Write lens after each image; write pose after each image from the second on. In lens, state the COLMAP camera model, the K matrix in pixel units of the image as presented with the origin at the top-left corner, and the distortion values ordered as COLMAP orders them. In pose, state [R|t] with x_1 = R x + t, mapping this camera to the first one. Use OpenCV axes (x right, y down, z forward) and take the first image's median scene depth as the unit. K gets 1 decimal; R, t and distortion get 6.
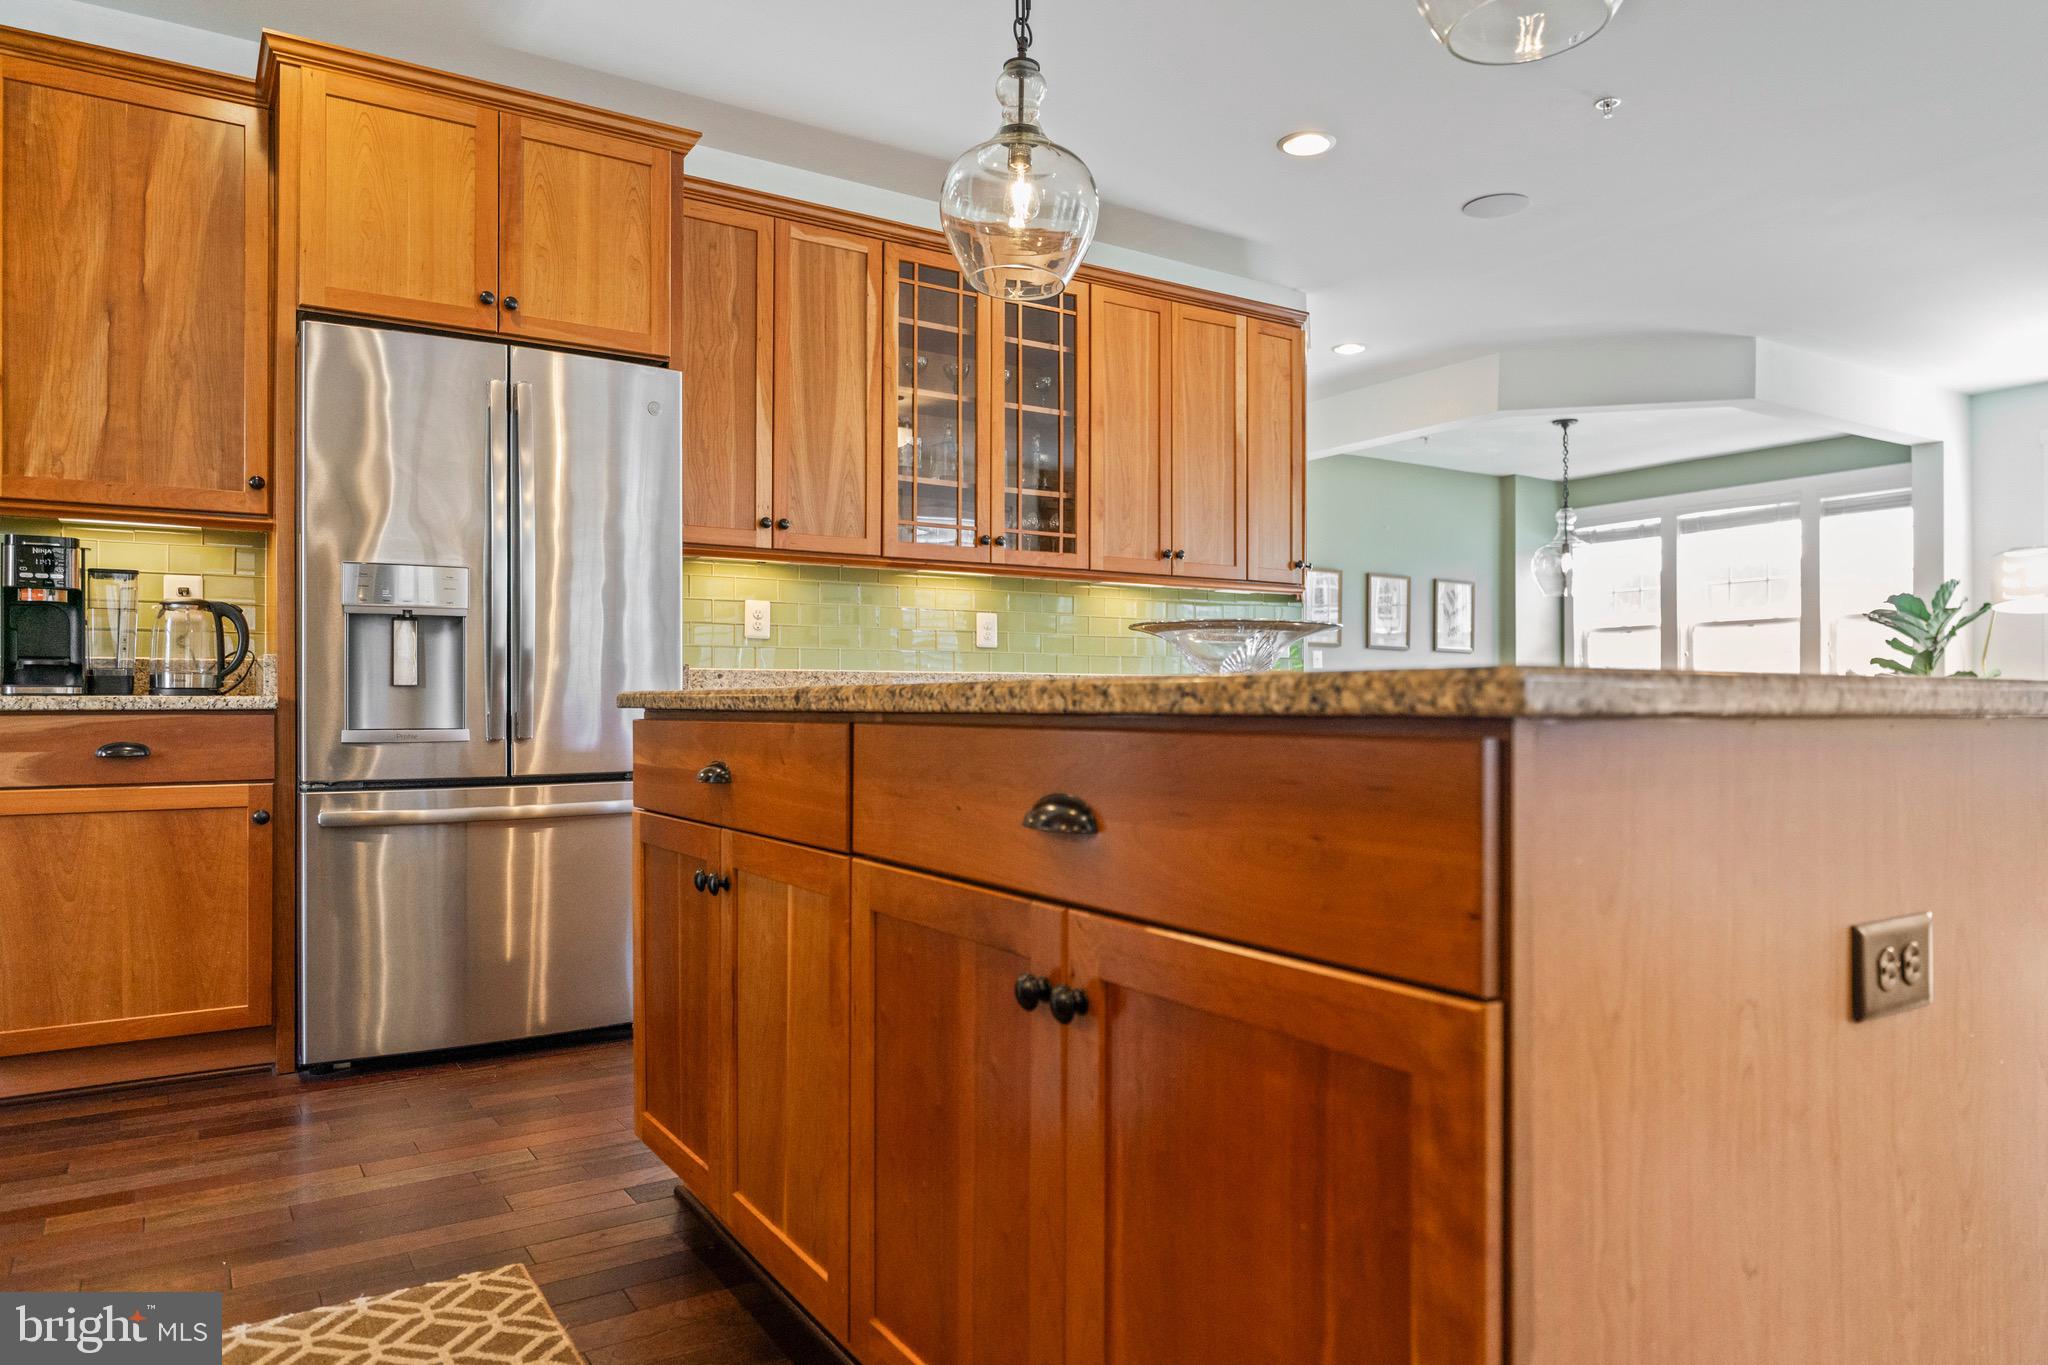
lens RADIAL K [[1273.0, 0, 1009.1], [0, 1273.0, 675.5], [0, 0, 1]] dist [-0.007986, 0.006597]
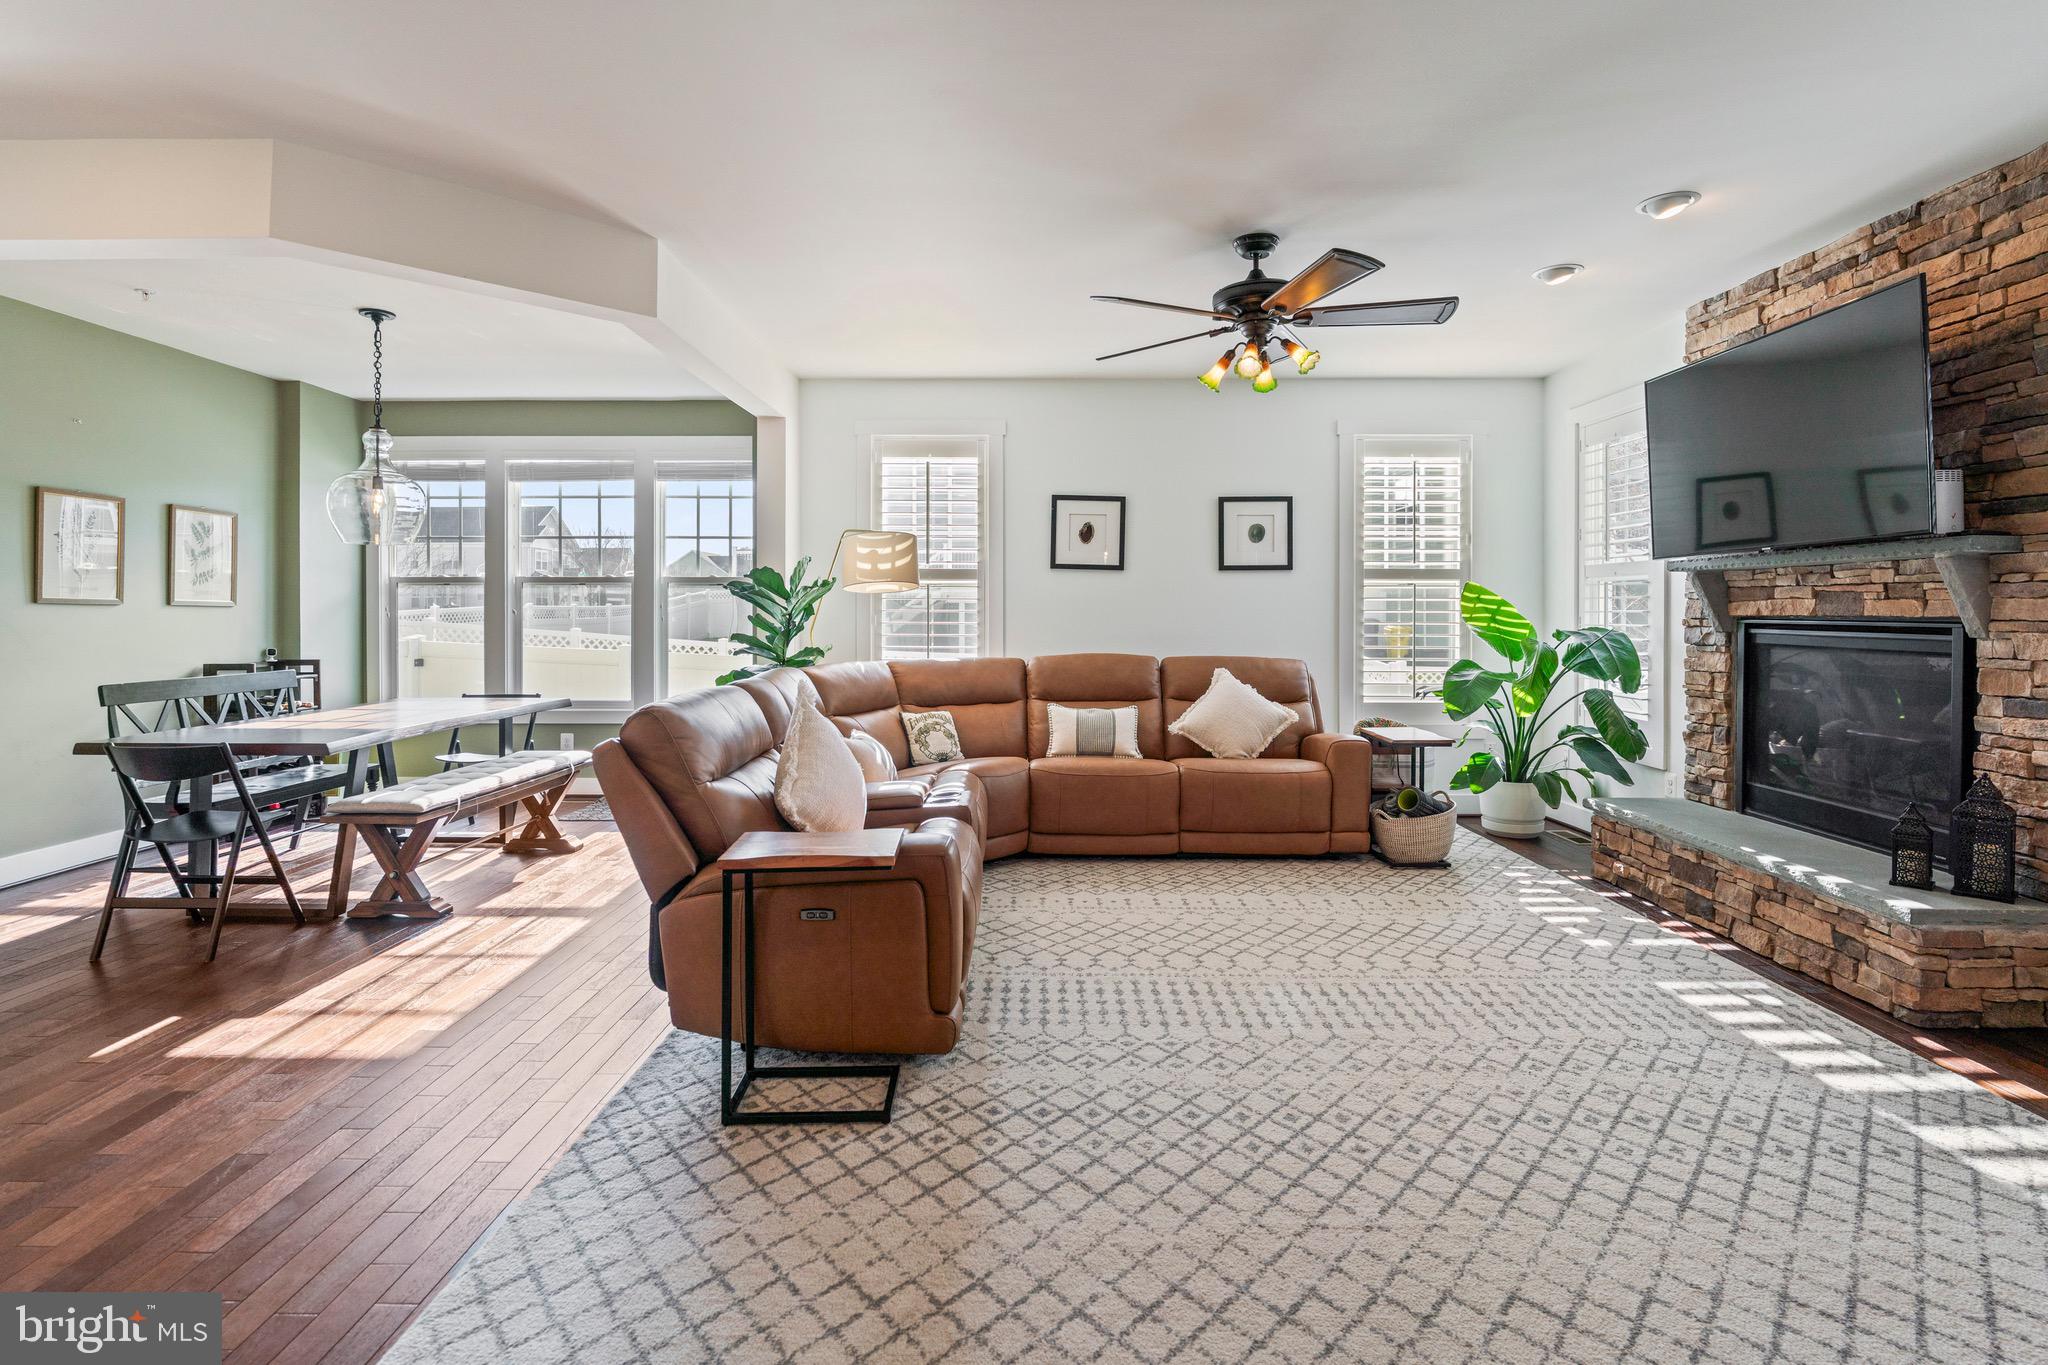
lens RADIAL K [[1003.7, 0, 1012.6], [0, 1003.7, 614.1], [0, 0, 1]] dist [-0.010540, 0.003986]
pose [[0.534490, -0.003015, 0.845169, 0.246122], [-0.015082, 0.999800, 0.013105, -0.063412], [-0.845040, -0.019752, 0.534338, 0.651284]]
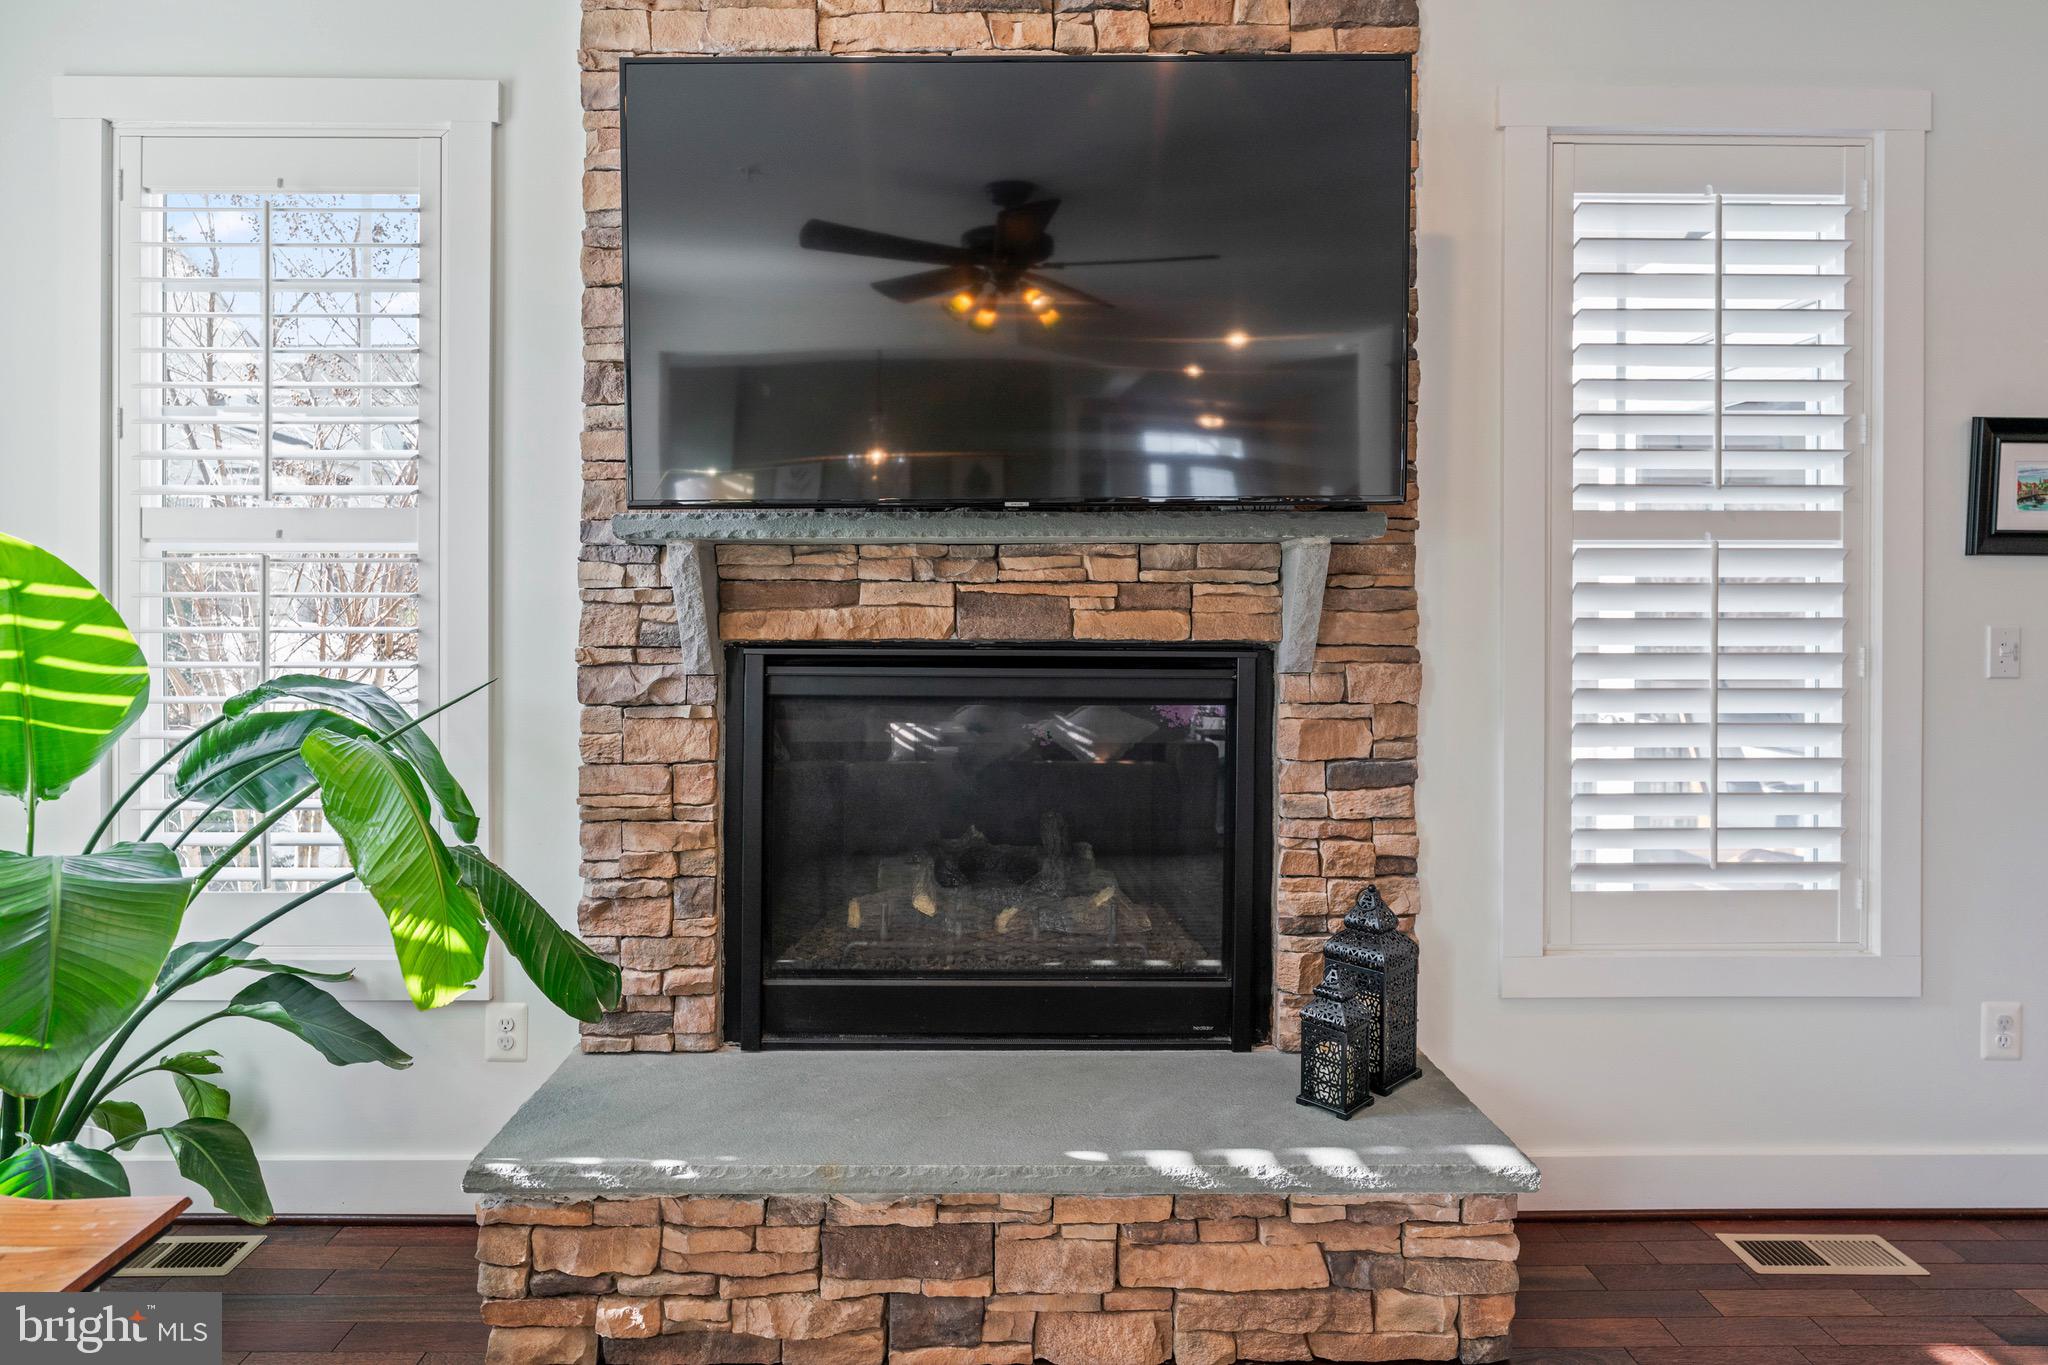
lens RADIAL K [[1093.2, 0, 1002.2], [0, 1093.2, 625.6], [0, 0, 1]] dist [-0.010740, 0.001591]
pose [[-0.860857, -0.007659, 0.508789, 1.093316], [-0.011622, 0.999922, -0.004613, -0.065445], [-0.508714, -0.009884, -0.860879, 0.952275]]
